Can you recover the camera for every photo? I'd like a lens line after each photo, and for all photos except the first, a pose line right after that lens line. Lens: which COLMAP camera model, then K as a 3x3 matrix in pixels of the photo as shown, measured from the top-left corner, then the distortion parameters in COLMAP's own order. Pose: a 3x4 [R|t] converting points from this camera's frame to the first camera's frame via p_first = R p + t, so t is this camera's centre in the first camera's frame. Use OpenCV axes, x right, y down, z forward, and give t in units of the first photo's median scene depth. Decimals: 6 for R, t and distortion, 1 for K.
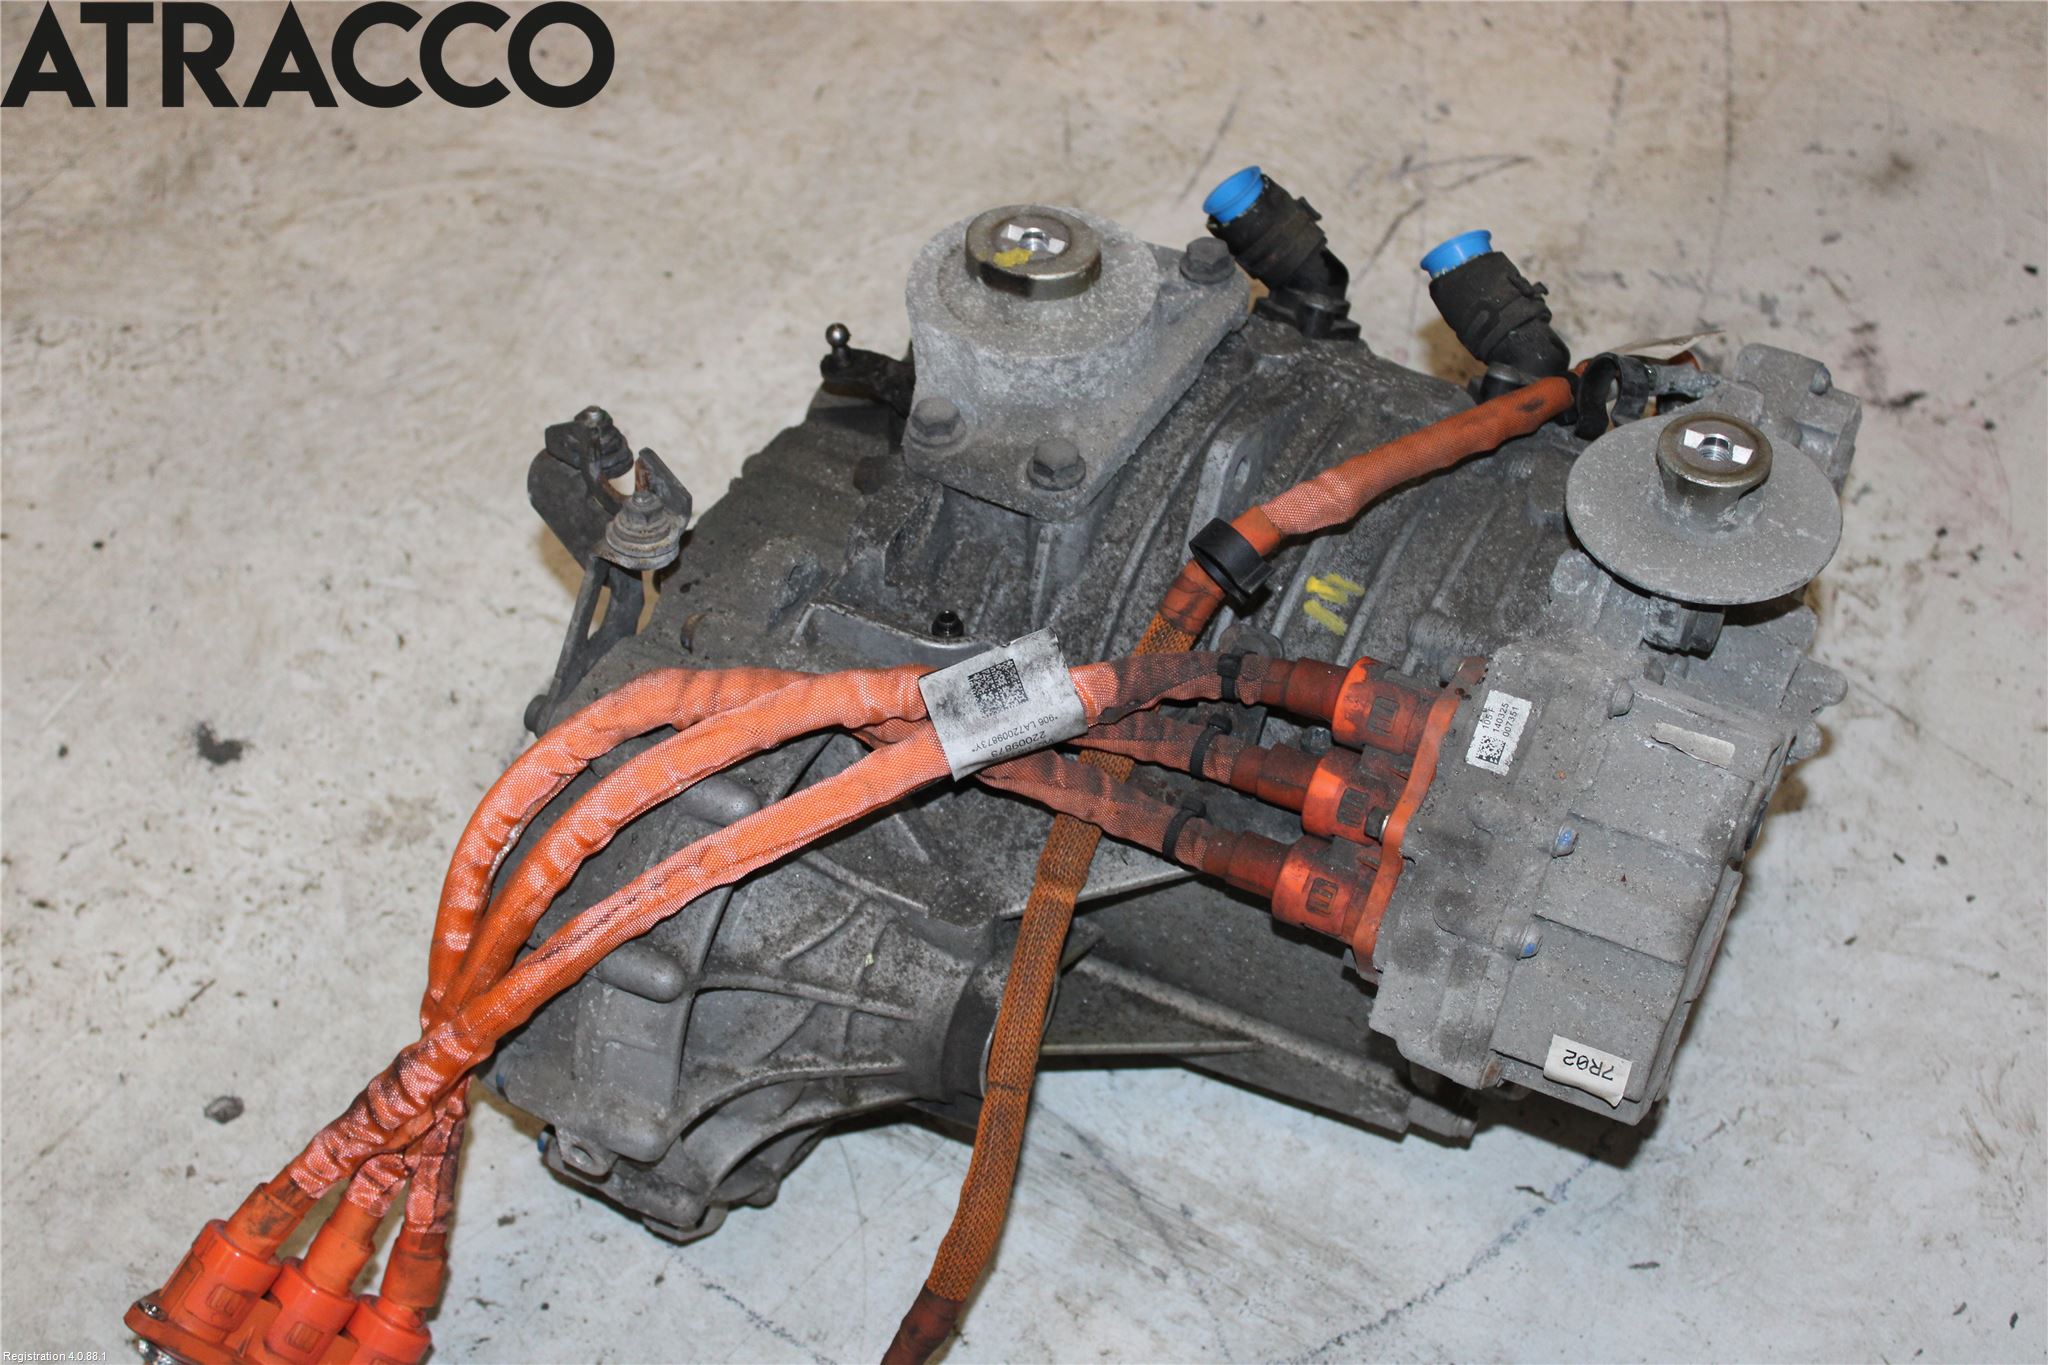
lens RADIAL K [[2806.4, 0, 1017.0], [0, 2806.4, 675.3], [0, 0, 1]] dist [-0.040167, 0.000000]
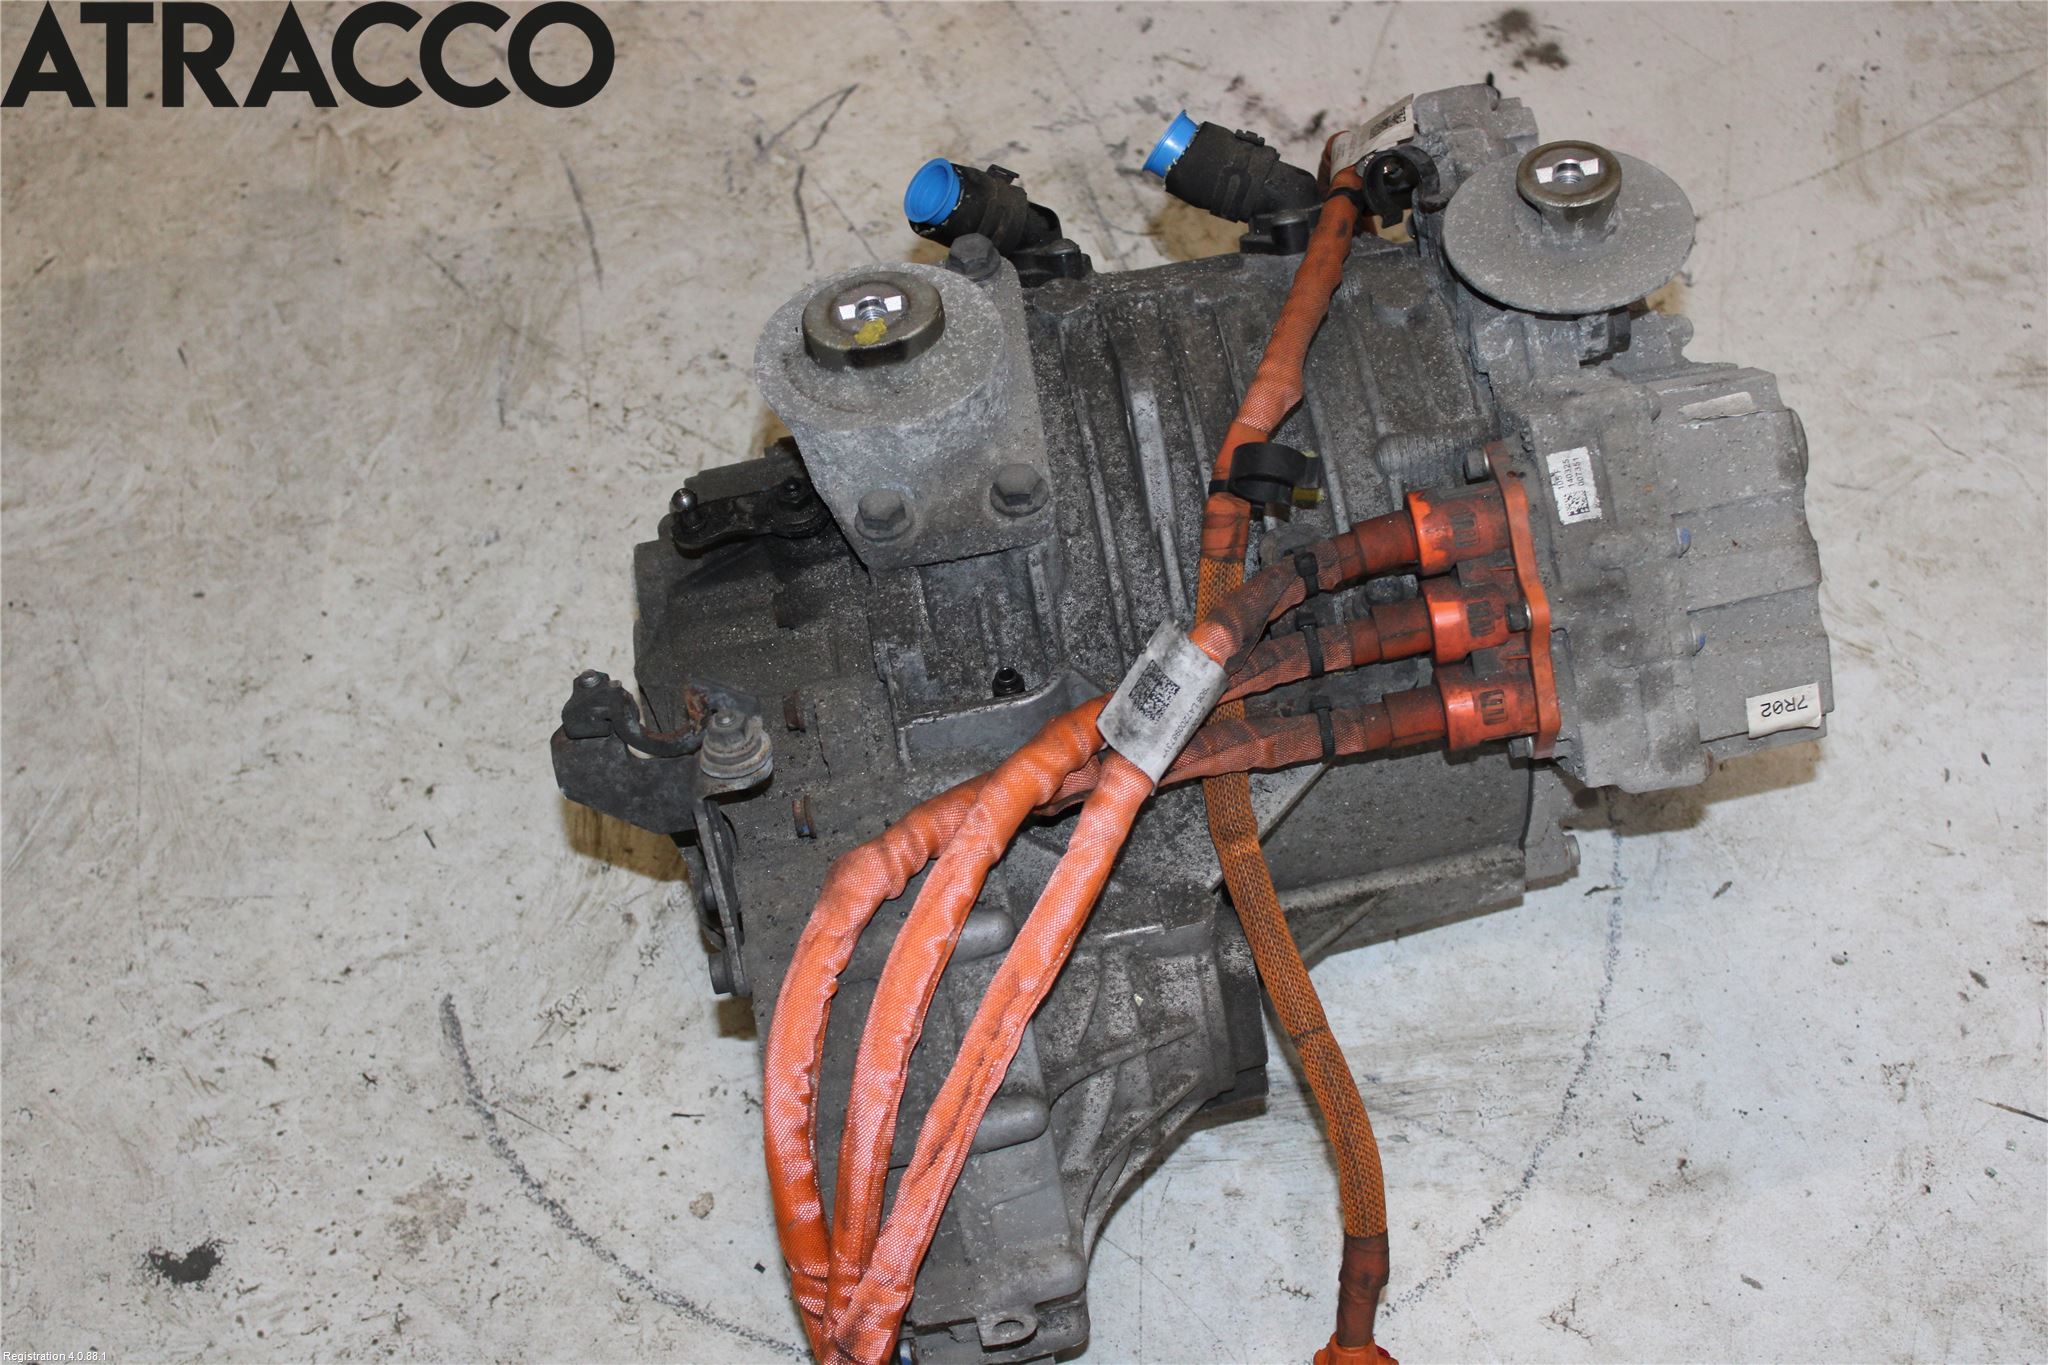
lens RADIAL K [[2959.6, 0, 1032.9], [0, 2959.6, 683.2], [0, 0, 1]] dist [-0.020071, 0.000000]
pose [[0.793843, -0.498971, 0.347621, -0.339653], [0.497415, 0.861630, 0.100854, -0.105324], [-0.349844, 0.092849, 0.932195, 0.010468]]
